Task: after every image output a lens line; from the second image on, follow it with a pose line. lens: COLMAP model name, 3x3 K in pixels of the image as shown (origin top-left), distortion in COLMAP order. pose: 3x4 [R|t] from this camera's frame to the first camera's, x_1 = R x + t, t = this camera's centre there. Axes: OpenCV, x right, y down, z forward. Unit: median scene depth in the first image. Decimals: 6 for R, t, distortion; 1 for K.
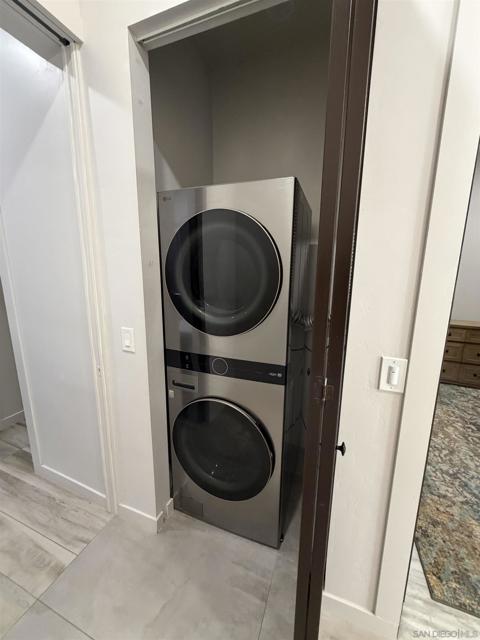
lens RADIAL K [[255.0, 0, 238.3], [0, 255.0, 317.0], [0, 0, 1]] dist [0.001798, 0.000476]
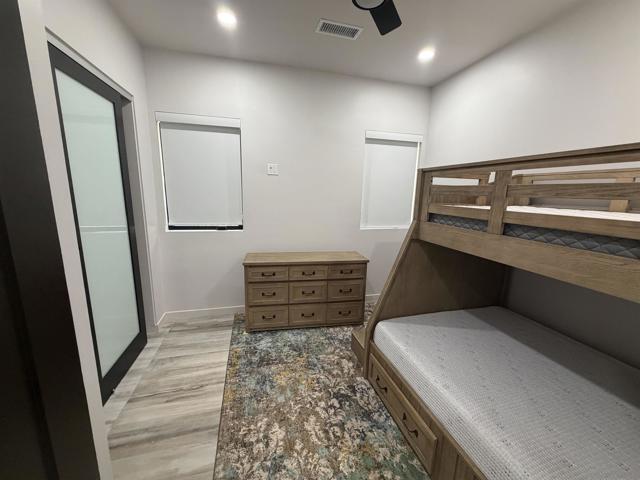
lens RADIAL K [[255.0, 0, 319.8], [0, 255.0, 240.9], [0, 0, 1]] dist [0.001798, 0.000476]
pose [[0.807923, -0.092699, 0.581952, 0.443144], [0.088818, 0.995424, 0.035256, -0.080530], [-0.582557, 0.023203, 0.812459, 0.364097]]
